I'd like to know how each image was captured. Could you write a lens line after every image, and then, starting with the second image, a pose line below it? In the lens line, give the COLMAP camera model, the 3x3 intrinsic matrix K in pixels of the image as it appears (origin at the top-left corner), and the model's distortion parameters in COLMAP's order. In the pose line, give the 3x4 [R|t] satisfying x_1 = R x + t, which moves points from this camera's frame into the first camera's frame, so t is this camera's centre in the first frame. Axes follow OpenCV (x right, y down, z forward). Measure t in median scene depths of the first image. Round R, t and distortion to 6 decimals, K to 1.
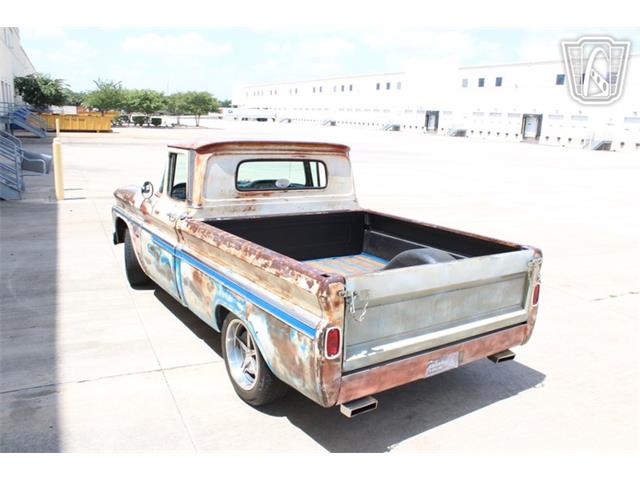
lens RADIAL K [[539.4, 0, 320.0], [0, 539.4, 240.0], [0, 0, 1]] dist [-0.188095, 0.179396]
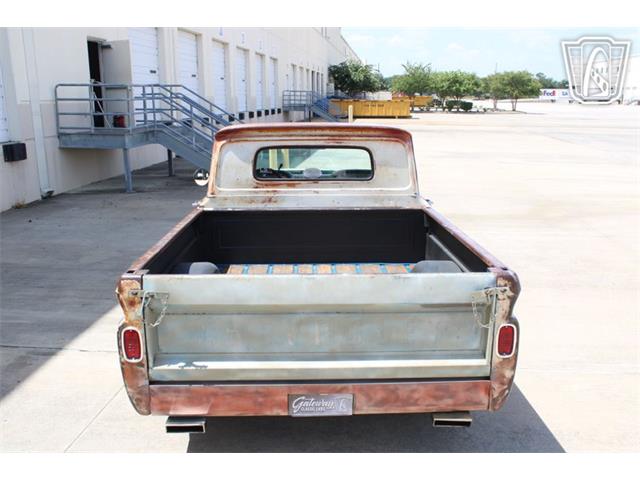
lens RADIAL K [[590.7, 0, 320.0], [0, 590.7, 240.0], [0, 0, 1]] dist [-0.110862, 0.011746]
pose [[0.846526, 0.075109, -0.527023, 0.459778], [-0.072267, 0.997046, 0.026016, -0.021505], [0.527420, 0.016063, 0.849453, 0.178315]]
